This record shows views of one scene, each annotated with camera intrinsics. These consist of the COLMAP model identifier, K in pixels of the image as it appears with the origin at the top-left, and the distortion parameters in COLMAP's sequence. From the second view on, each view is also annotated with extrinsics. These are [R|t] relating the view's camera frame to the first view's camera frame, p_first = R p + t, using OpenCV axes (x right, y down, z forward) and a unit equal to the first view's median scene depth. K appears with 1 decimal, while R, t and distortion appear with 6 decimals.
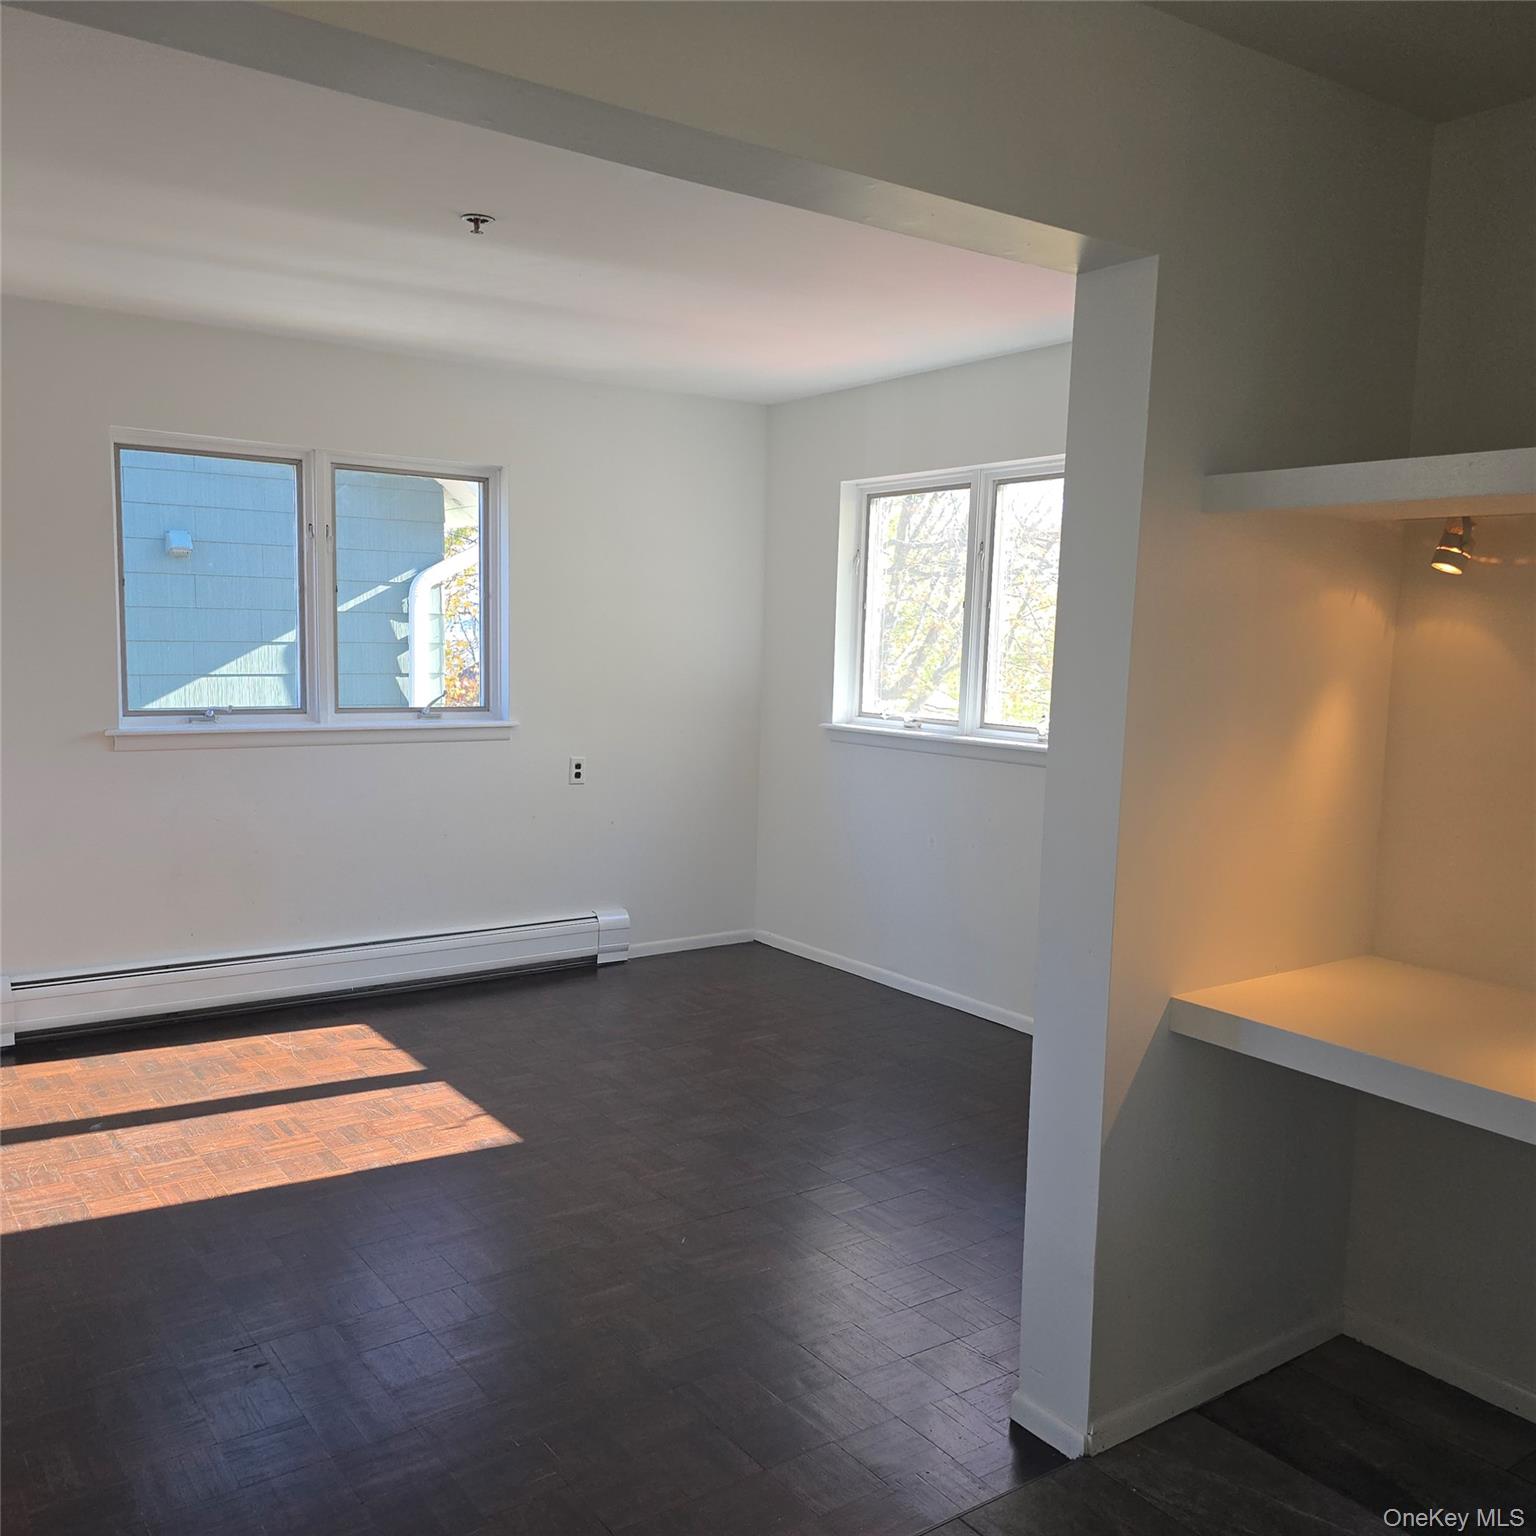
lens RADIAL K [[1364.9, 0, 762.5], [0, 1364.9, 770.7], [0, 0, 1]] dist [0.075724, -0.085312]
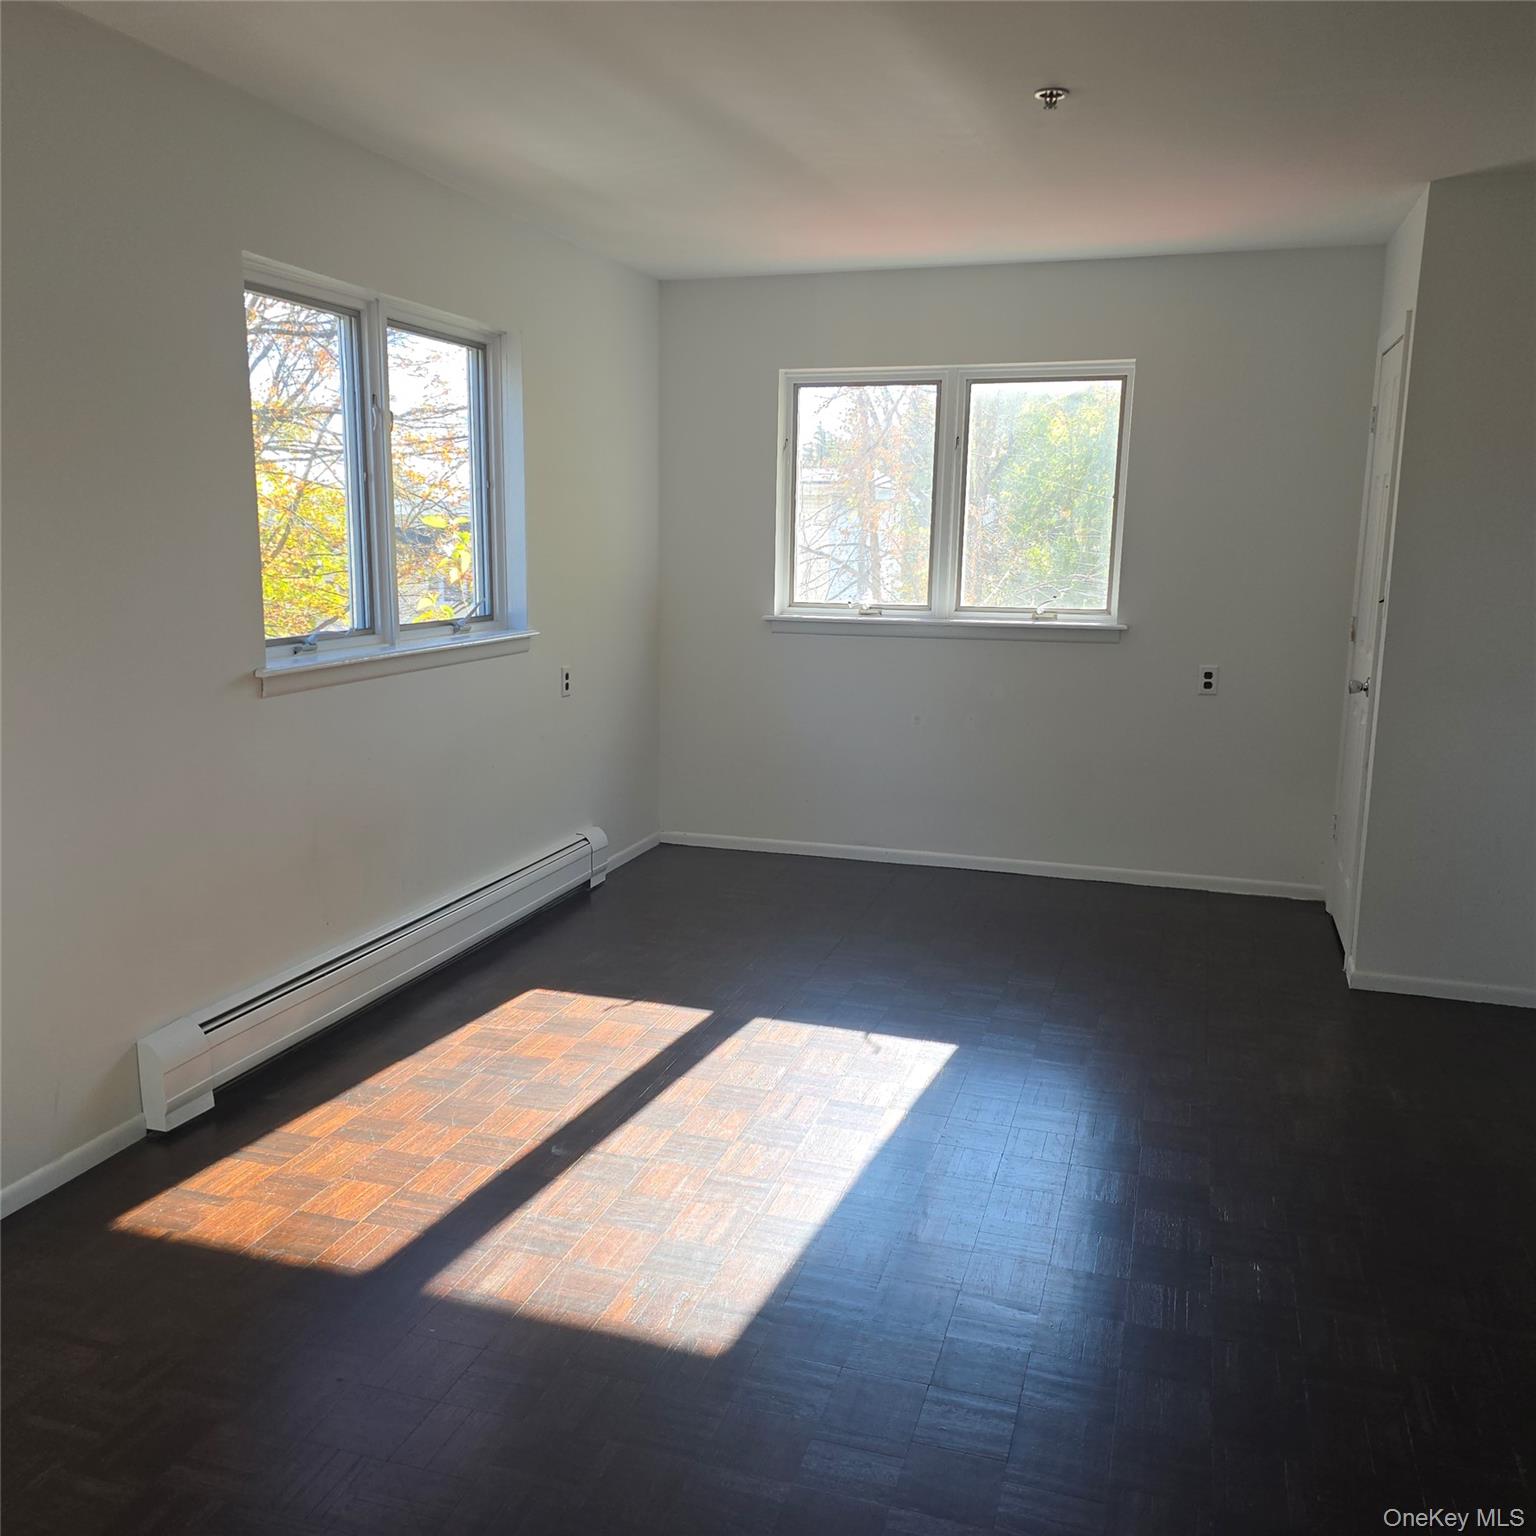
lens RADIAL K [[1364.9, 0, 760.9], [0, 1364.9, 764.8], [0, 0, 1]] dist [0.075724, -0.085312]
pose [[0.805135, -0.115311, 0.581774, -0.609657], [0.066254, 0.992265, 0.104981, -0.034340], [-0.589379, -0.045978, 0.806547, 0.206767]]
